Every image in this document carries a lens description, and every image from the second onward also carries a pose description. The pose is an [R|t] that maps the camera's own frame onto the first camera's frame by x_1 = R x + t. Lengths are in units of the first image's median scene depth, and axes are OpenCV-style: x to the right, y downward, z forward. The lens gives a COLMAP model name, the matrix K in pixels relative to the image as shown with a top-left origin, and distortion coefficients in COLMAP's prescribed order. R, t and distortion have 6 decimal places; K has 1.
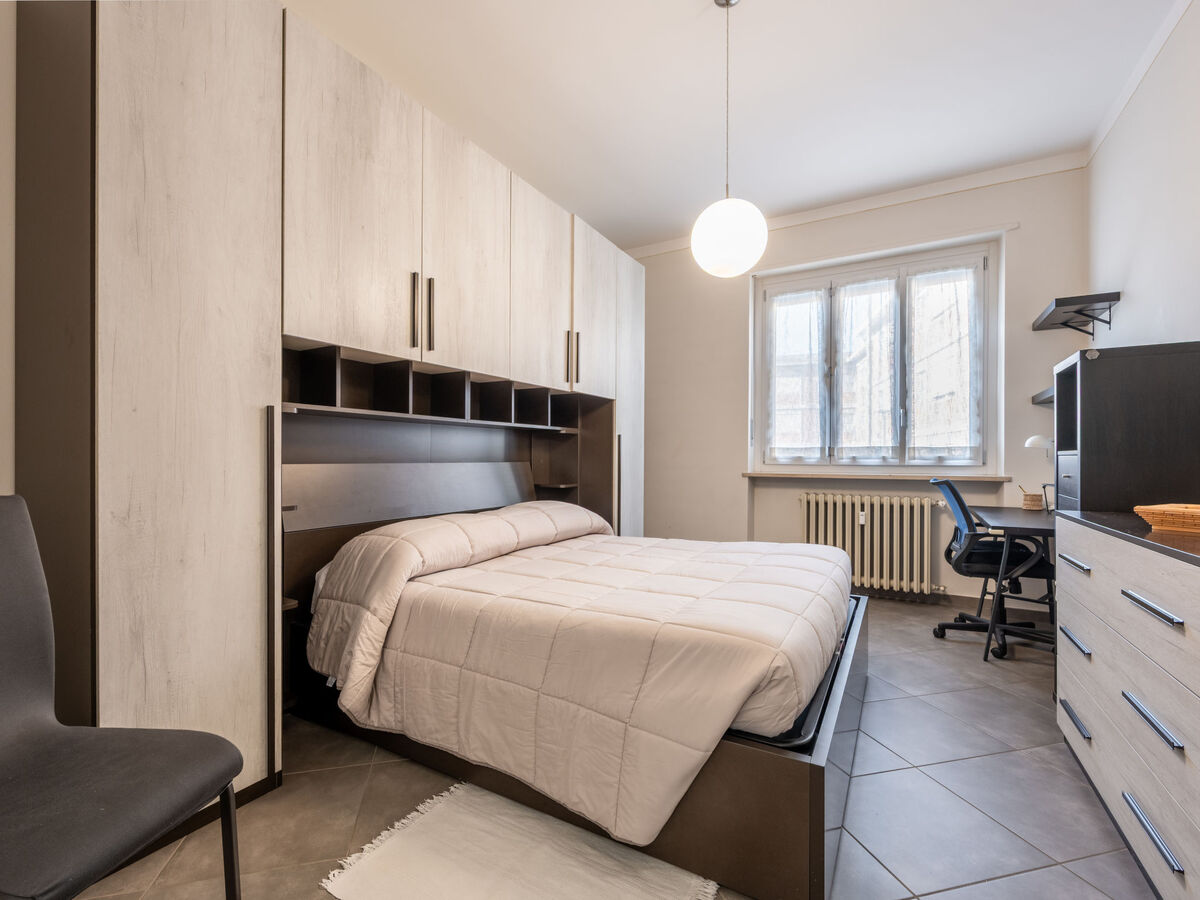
lens RADIAL K [[542.1, 0, 588.2], [0, 542.1, 458.5], [0, 0, 1]] dist [-0.002373, 0.000042]
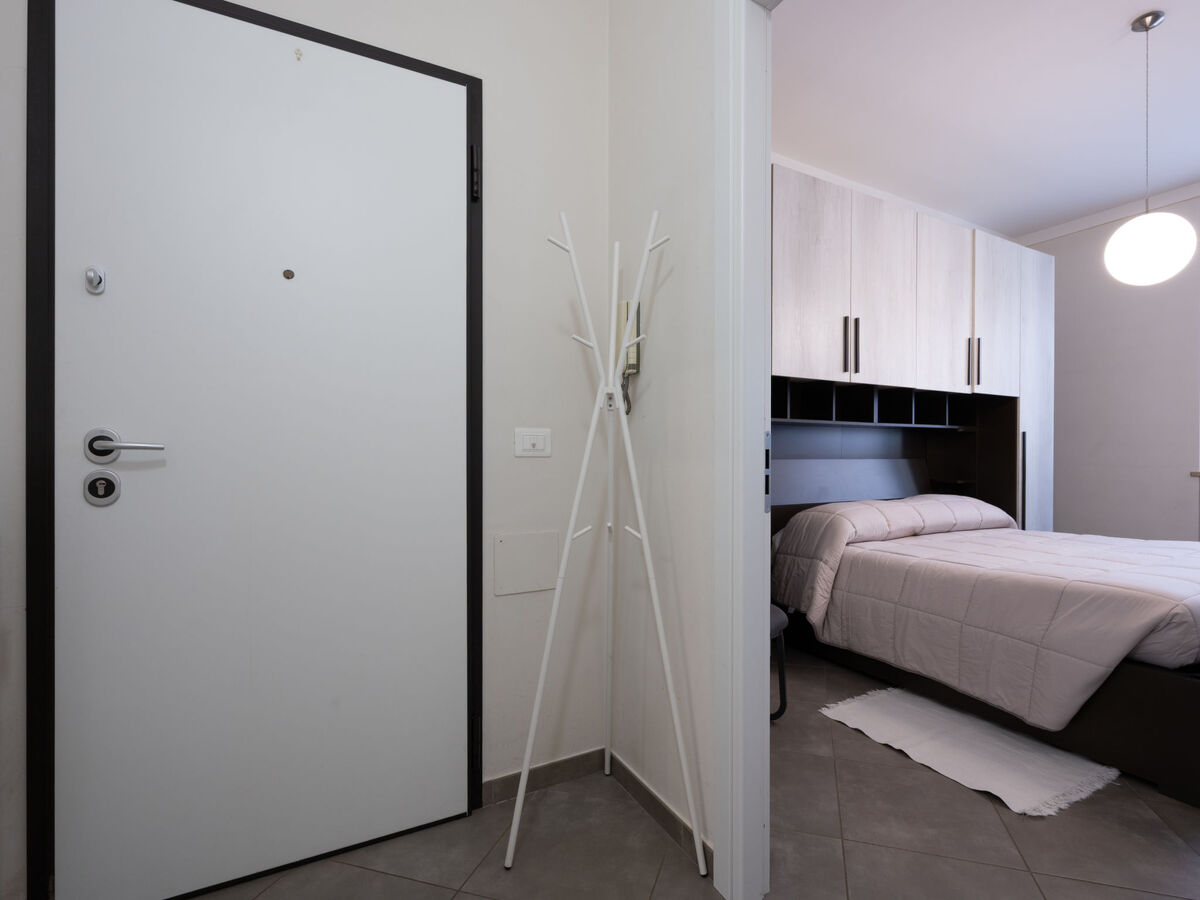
lens RADIAL K [[606.6, 0, 633.7], [0, 606.6, 455.8], [0, 0, 1]] dist [0.001225, -0.001007]
pose [[0.876167, -0.000818, -0.482006, -0.055686], [0.000763, 1.000000, -0.000312, 0.000974], [0.482006, -0.000094, 0.876168, -0.545569]]
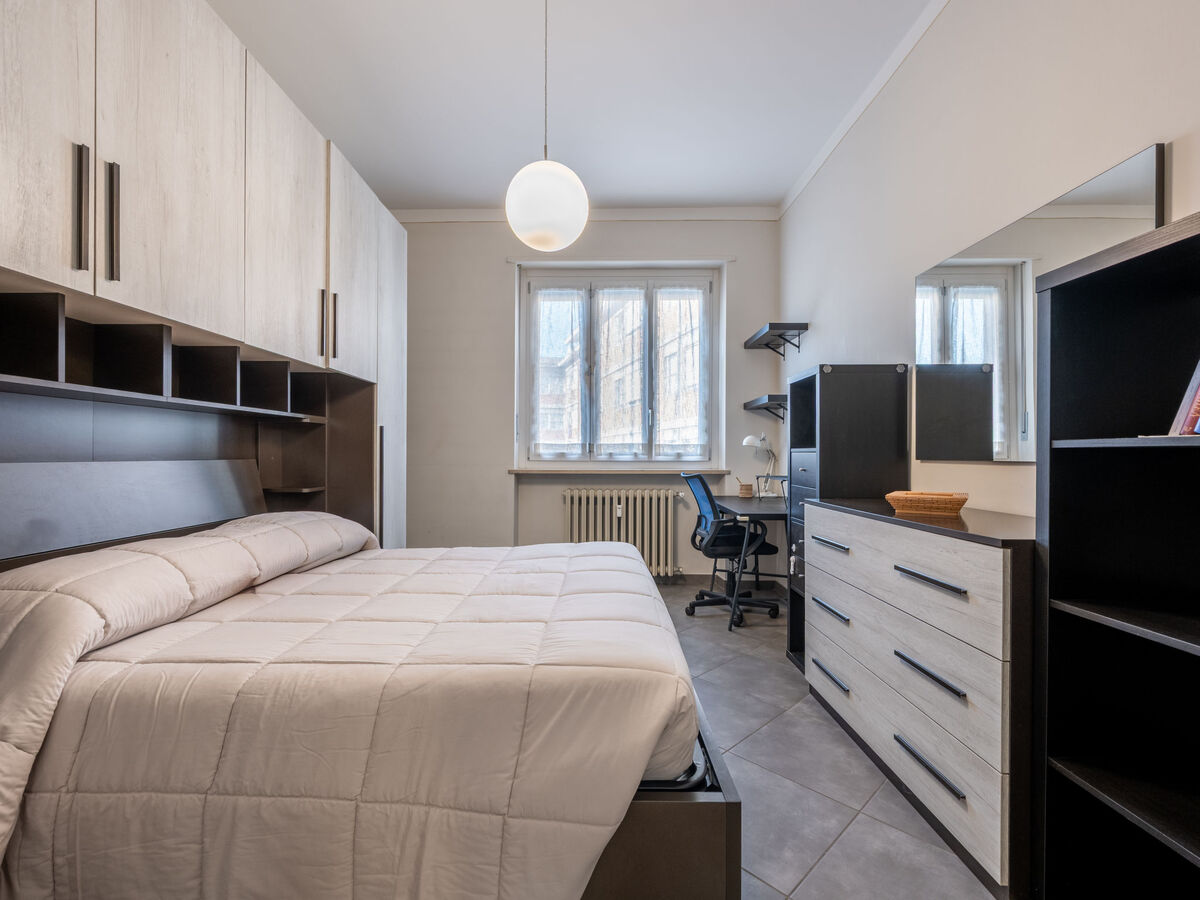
lens RADIAL K [[542.1, 0, 587.0], [0, 542.1, 457.6], [0, 0, 1]] dist [-0.002373, 0.000042]
pose [[0.872122, -0.002630, 0.489282, -0.121015], [-0.000216, 0.999983, 0.005761, -0.000456], [-0.489289, -0.005130, 0.872107, 0.195057]]
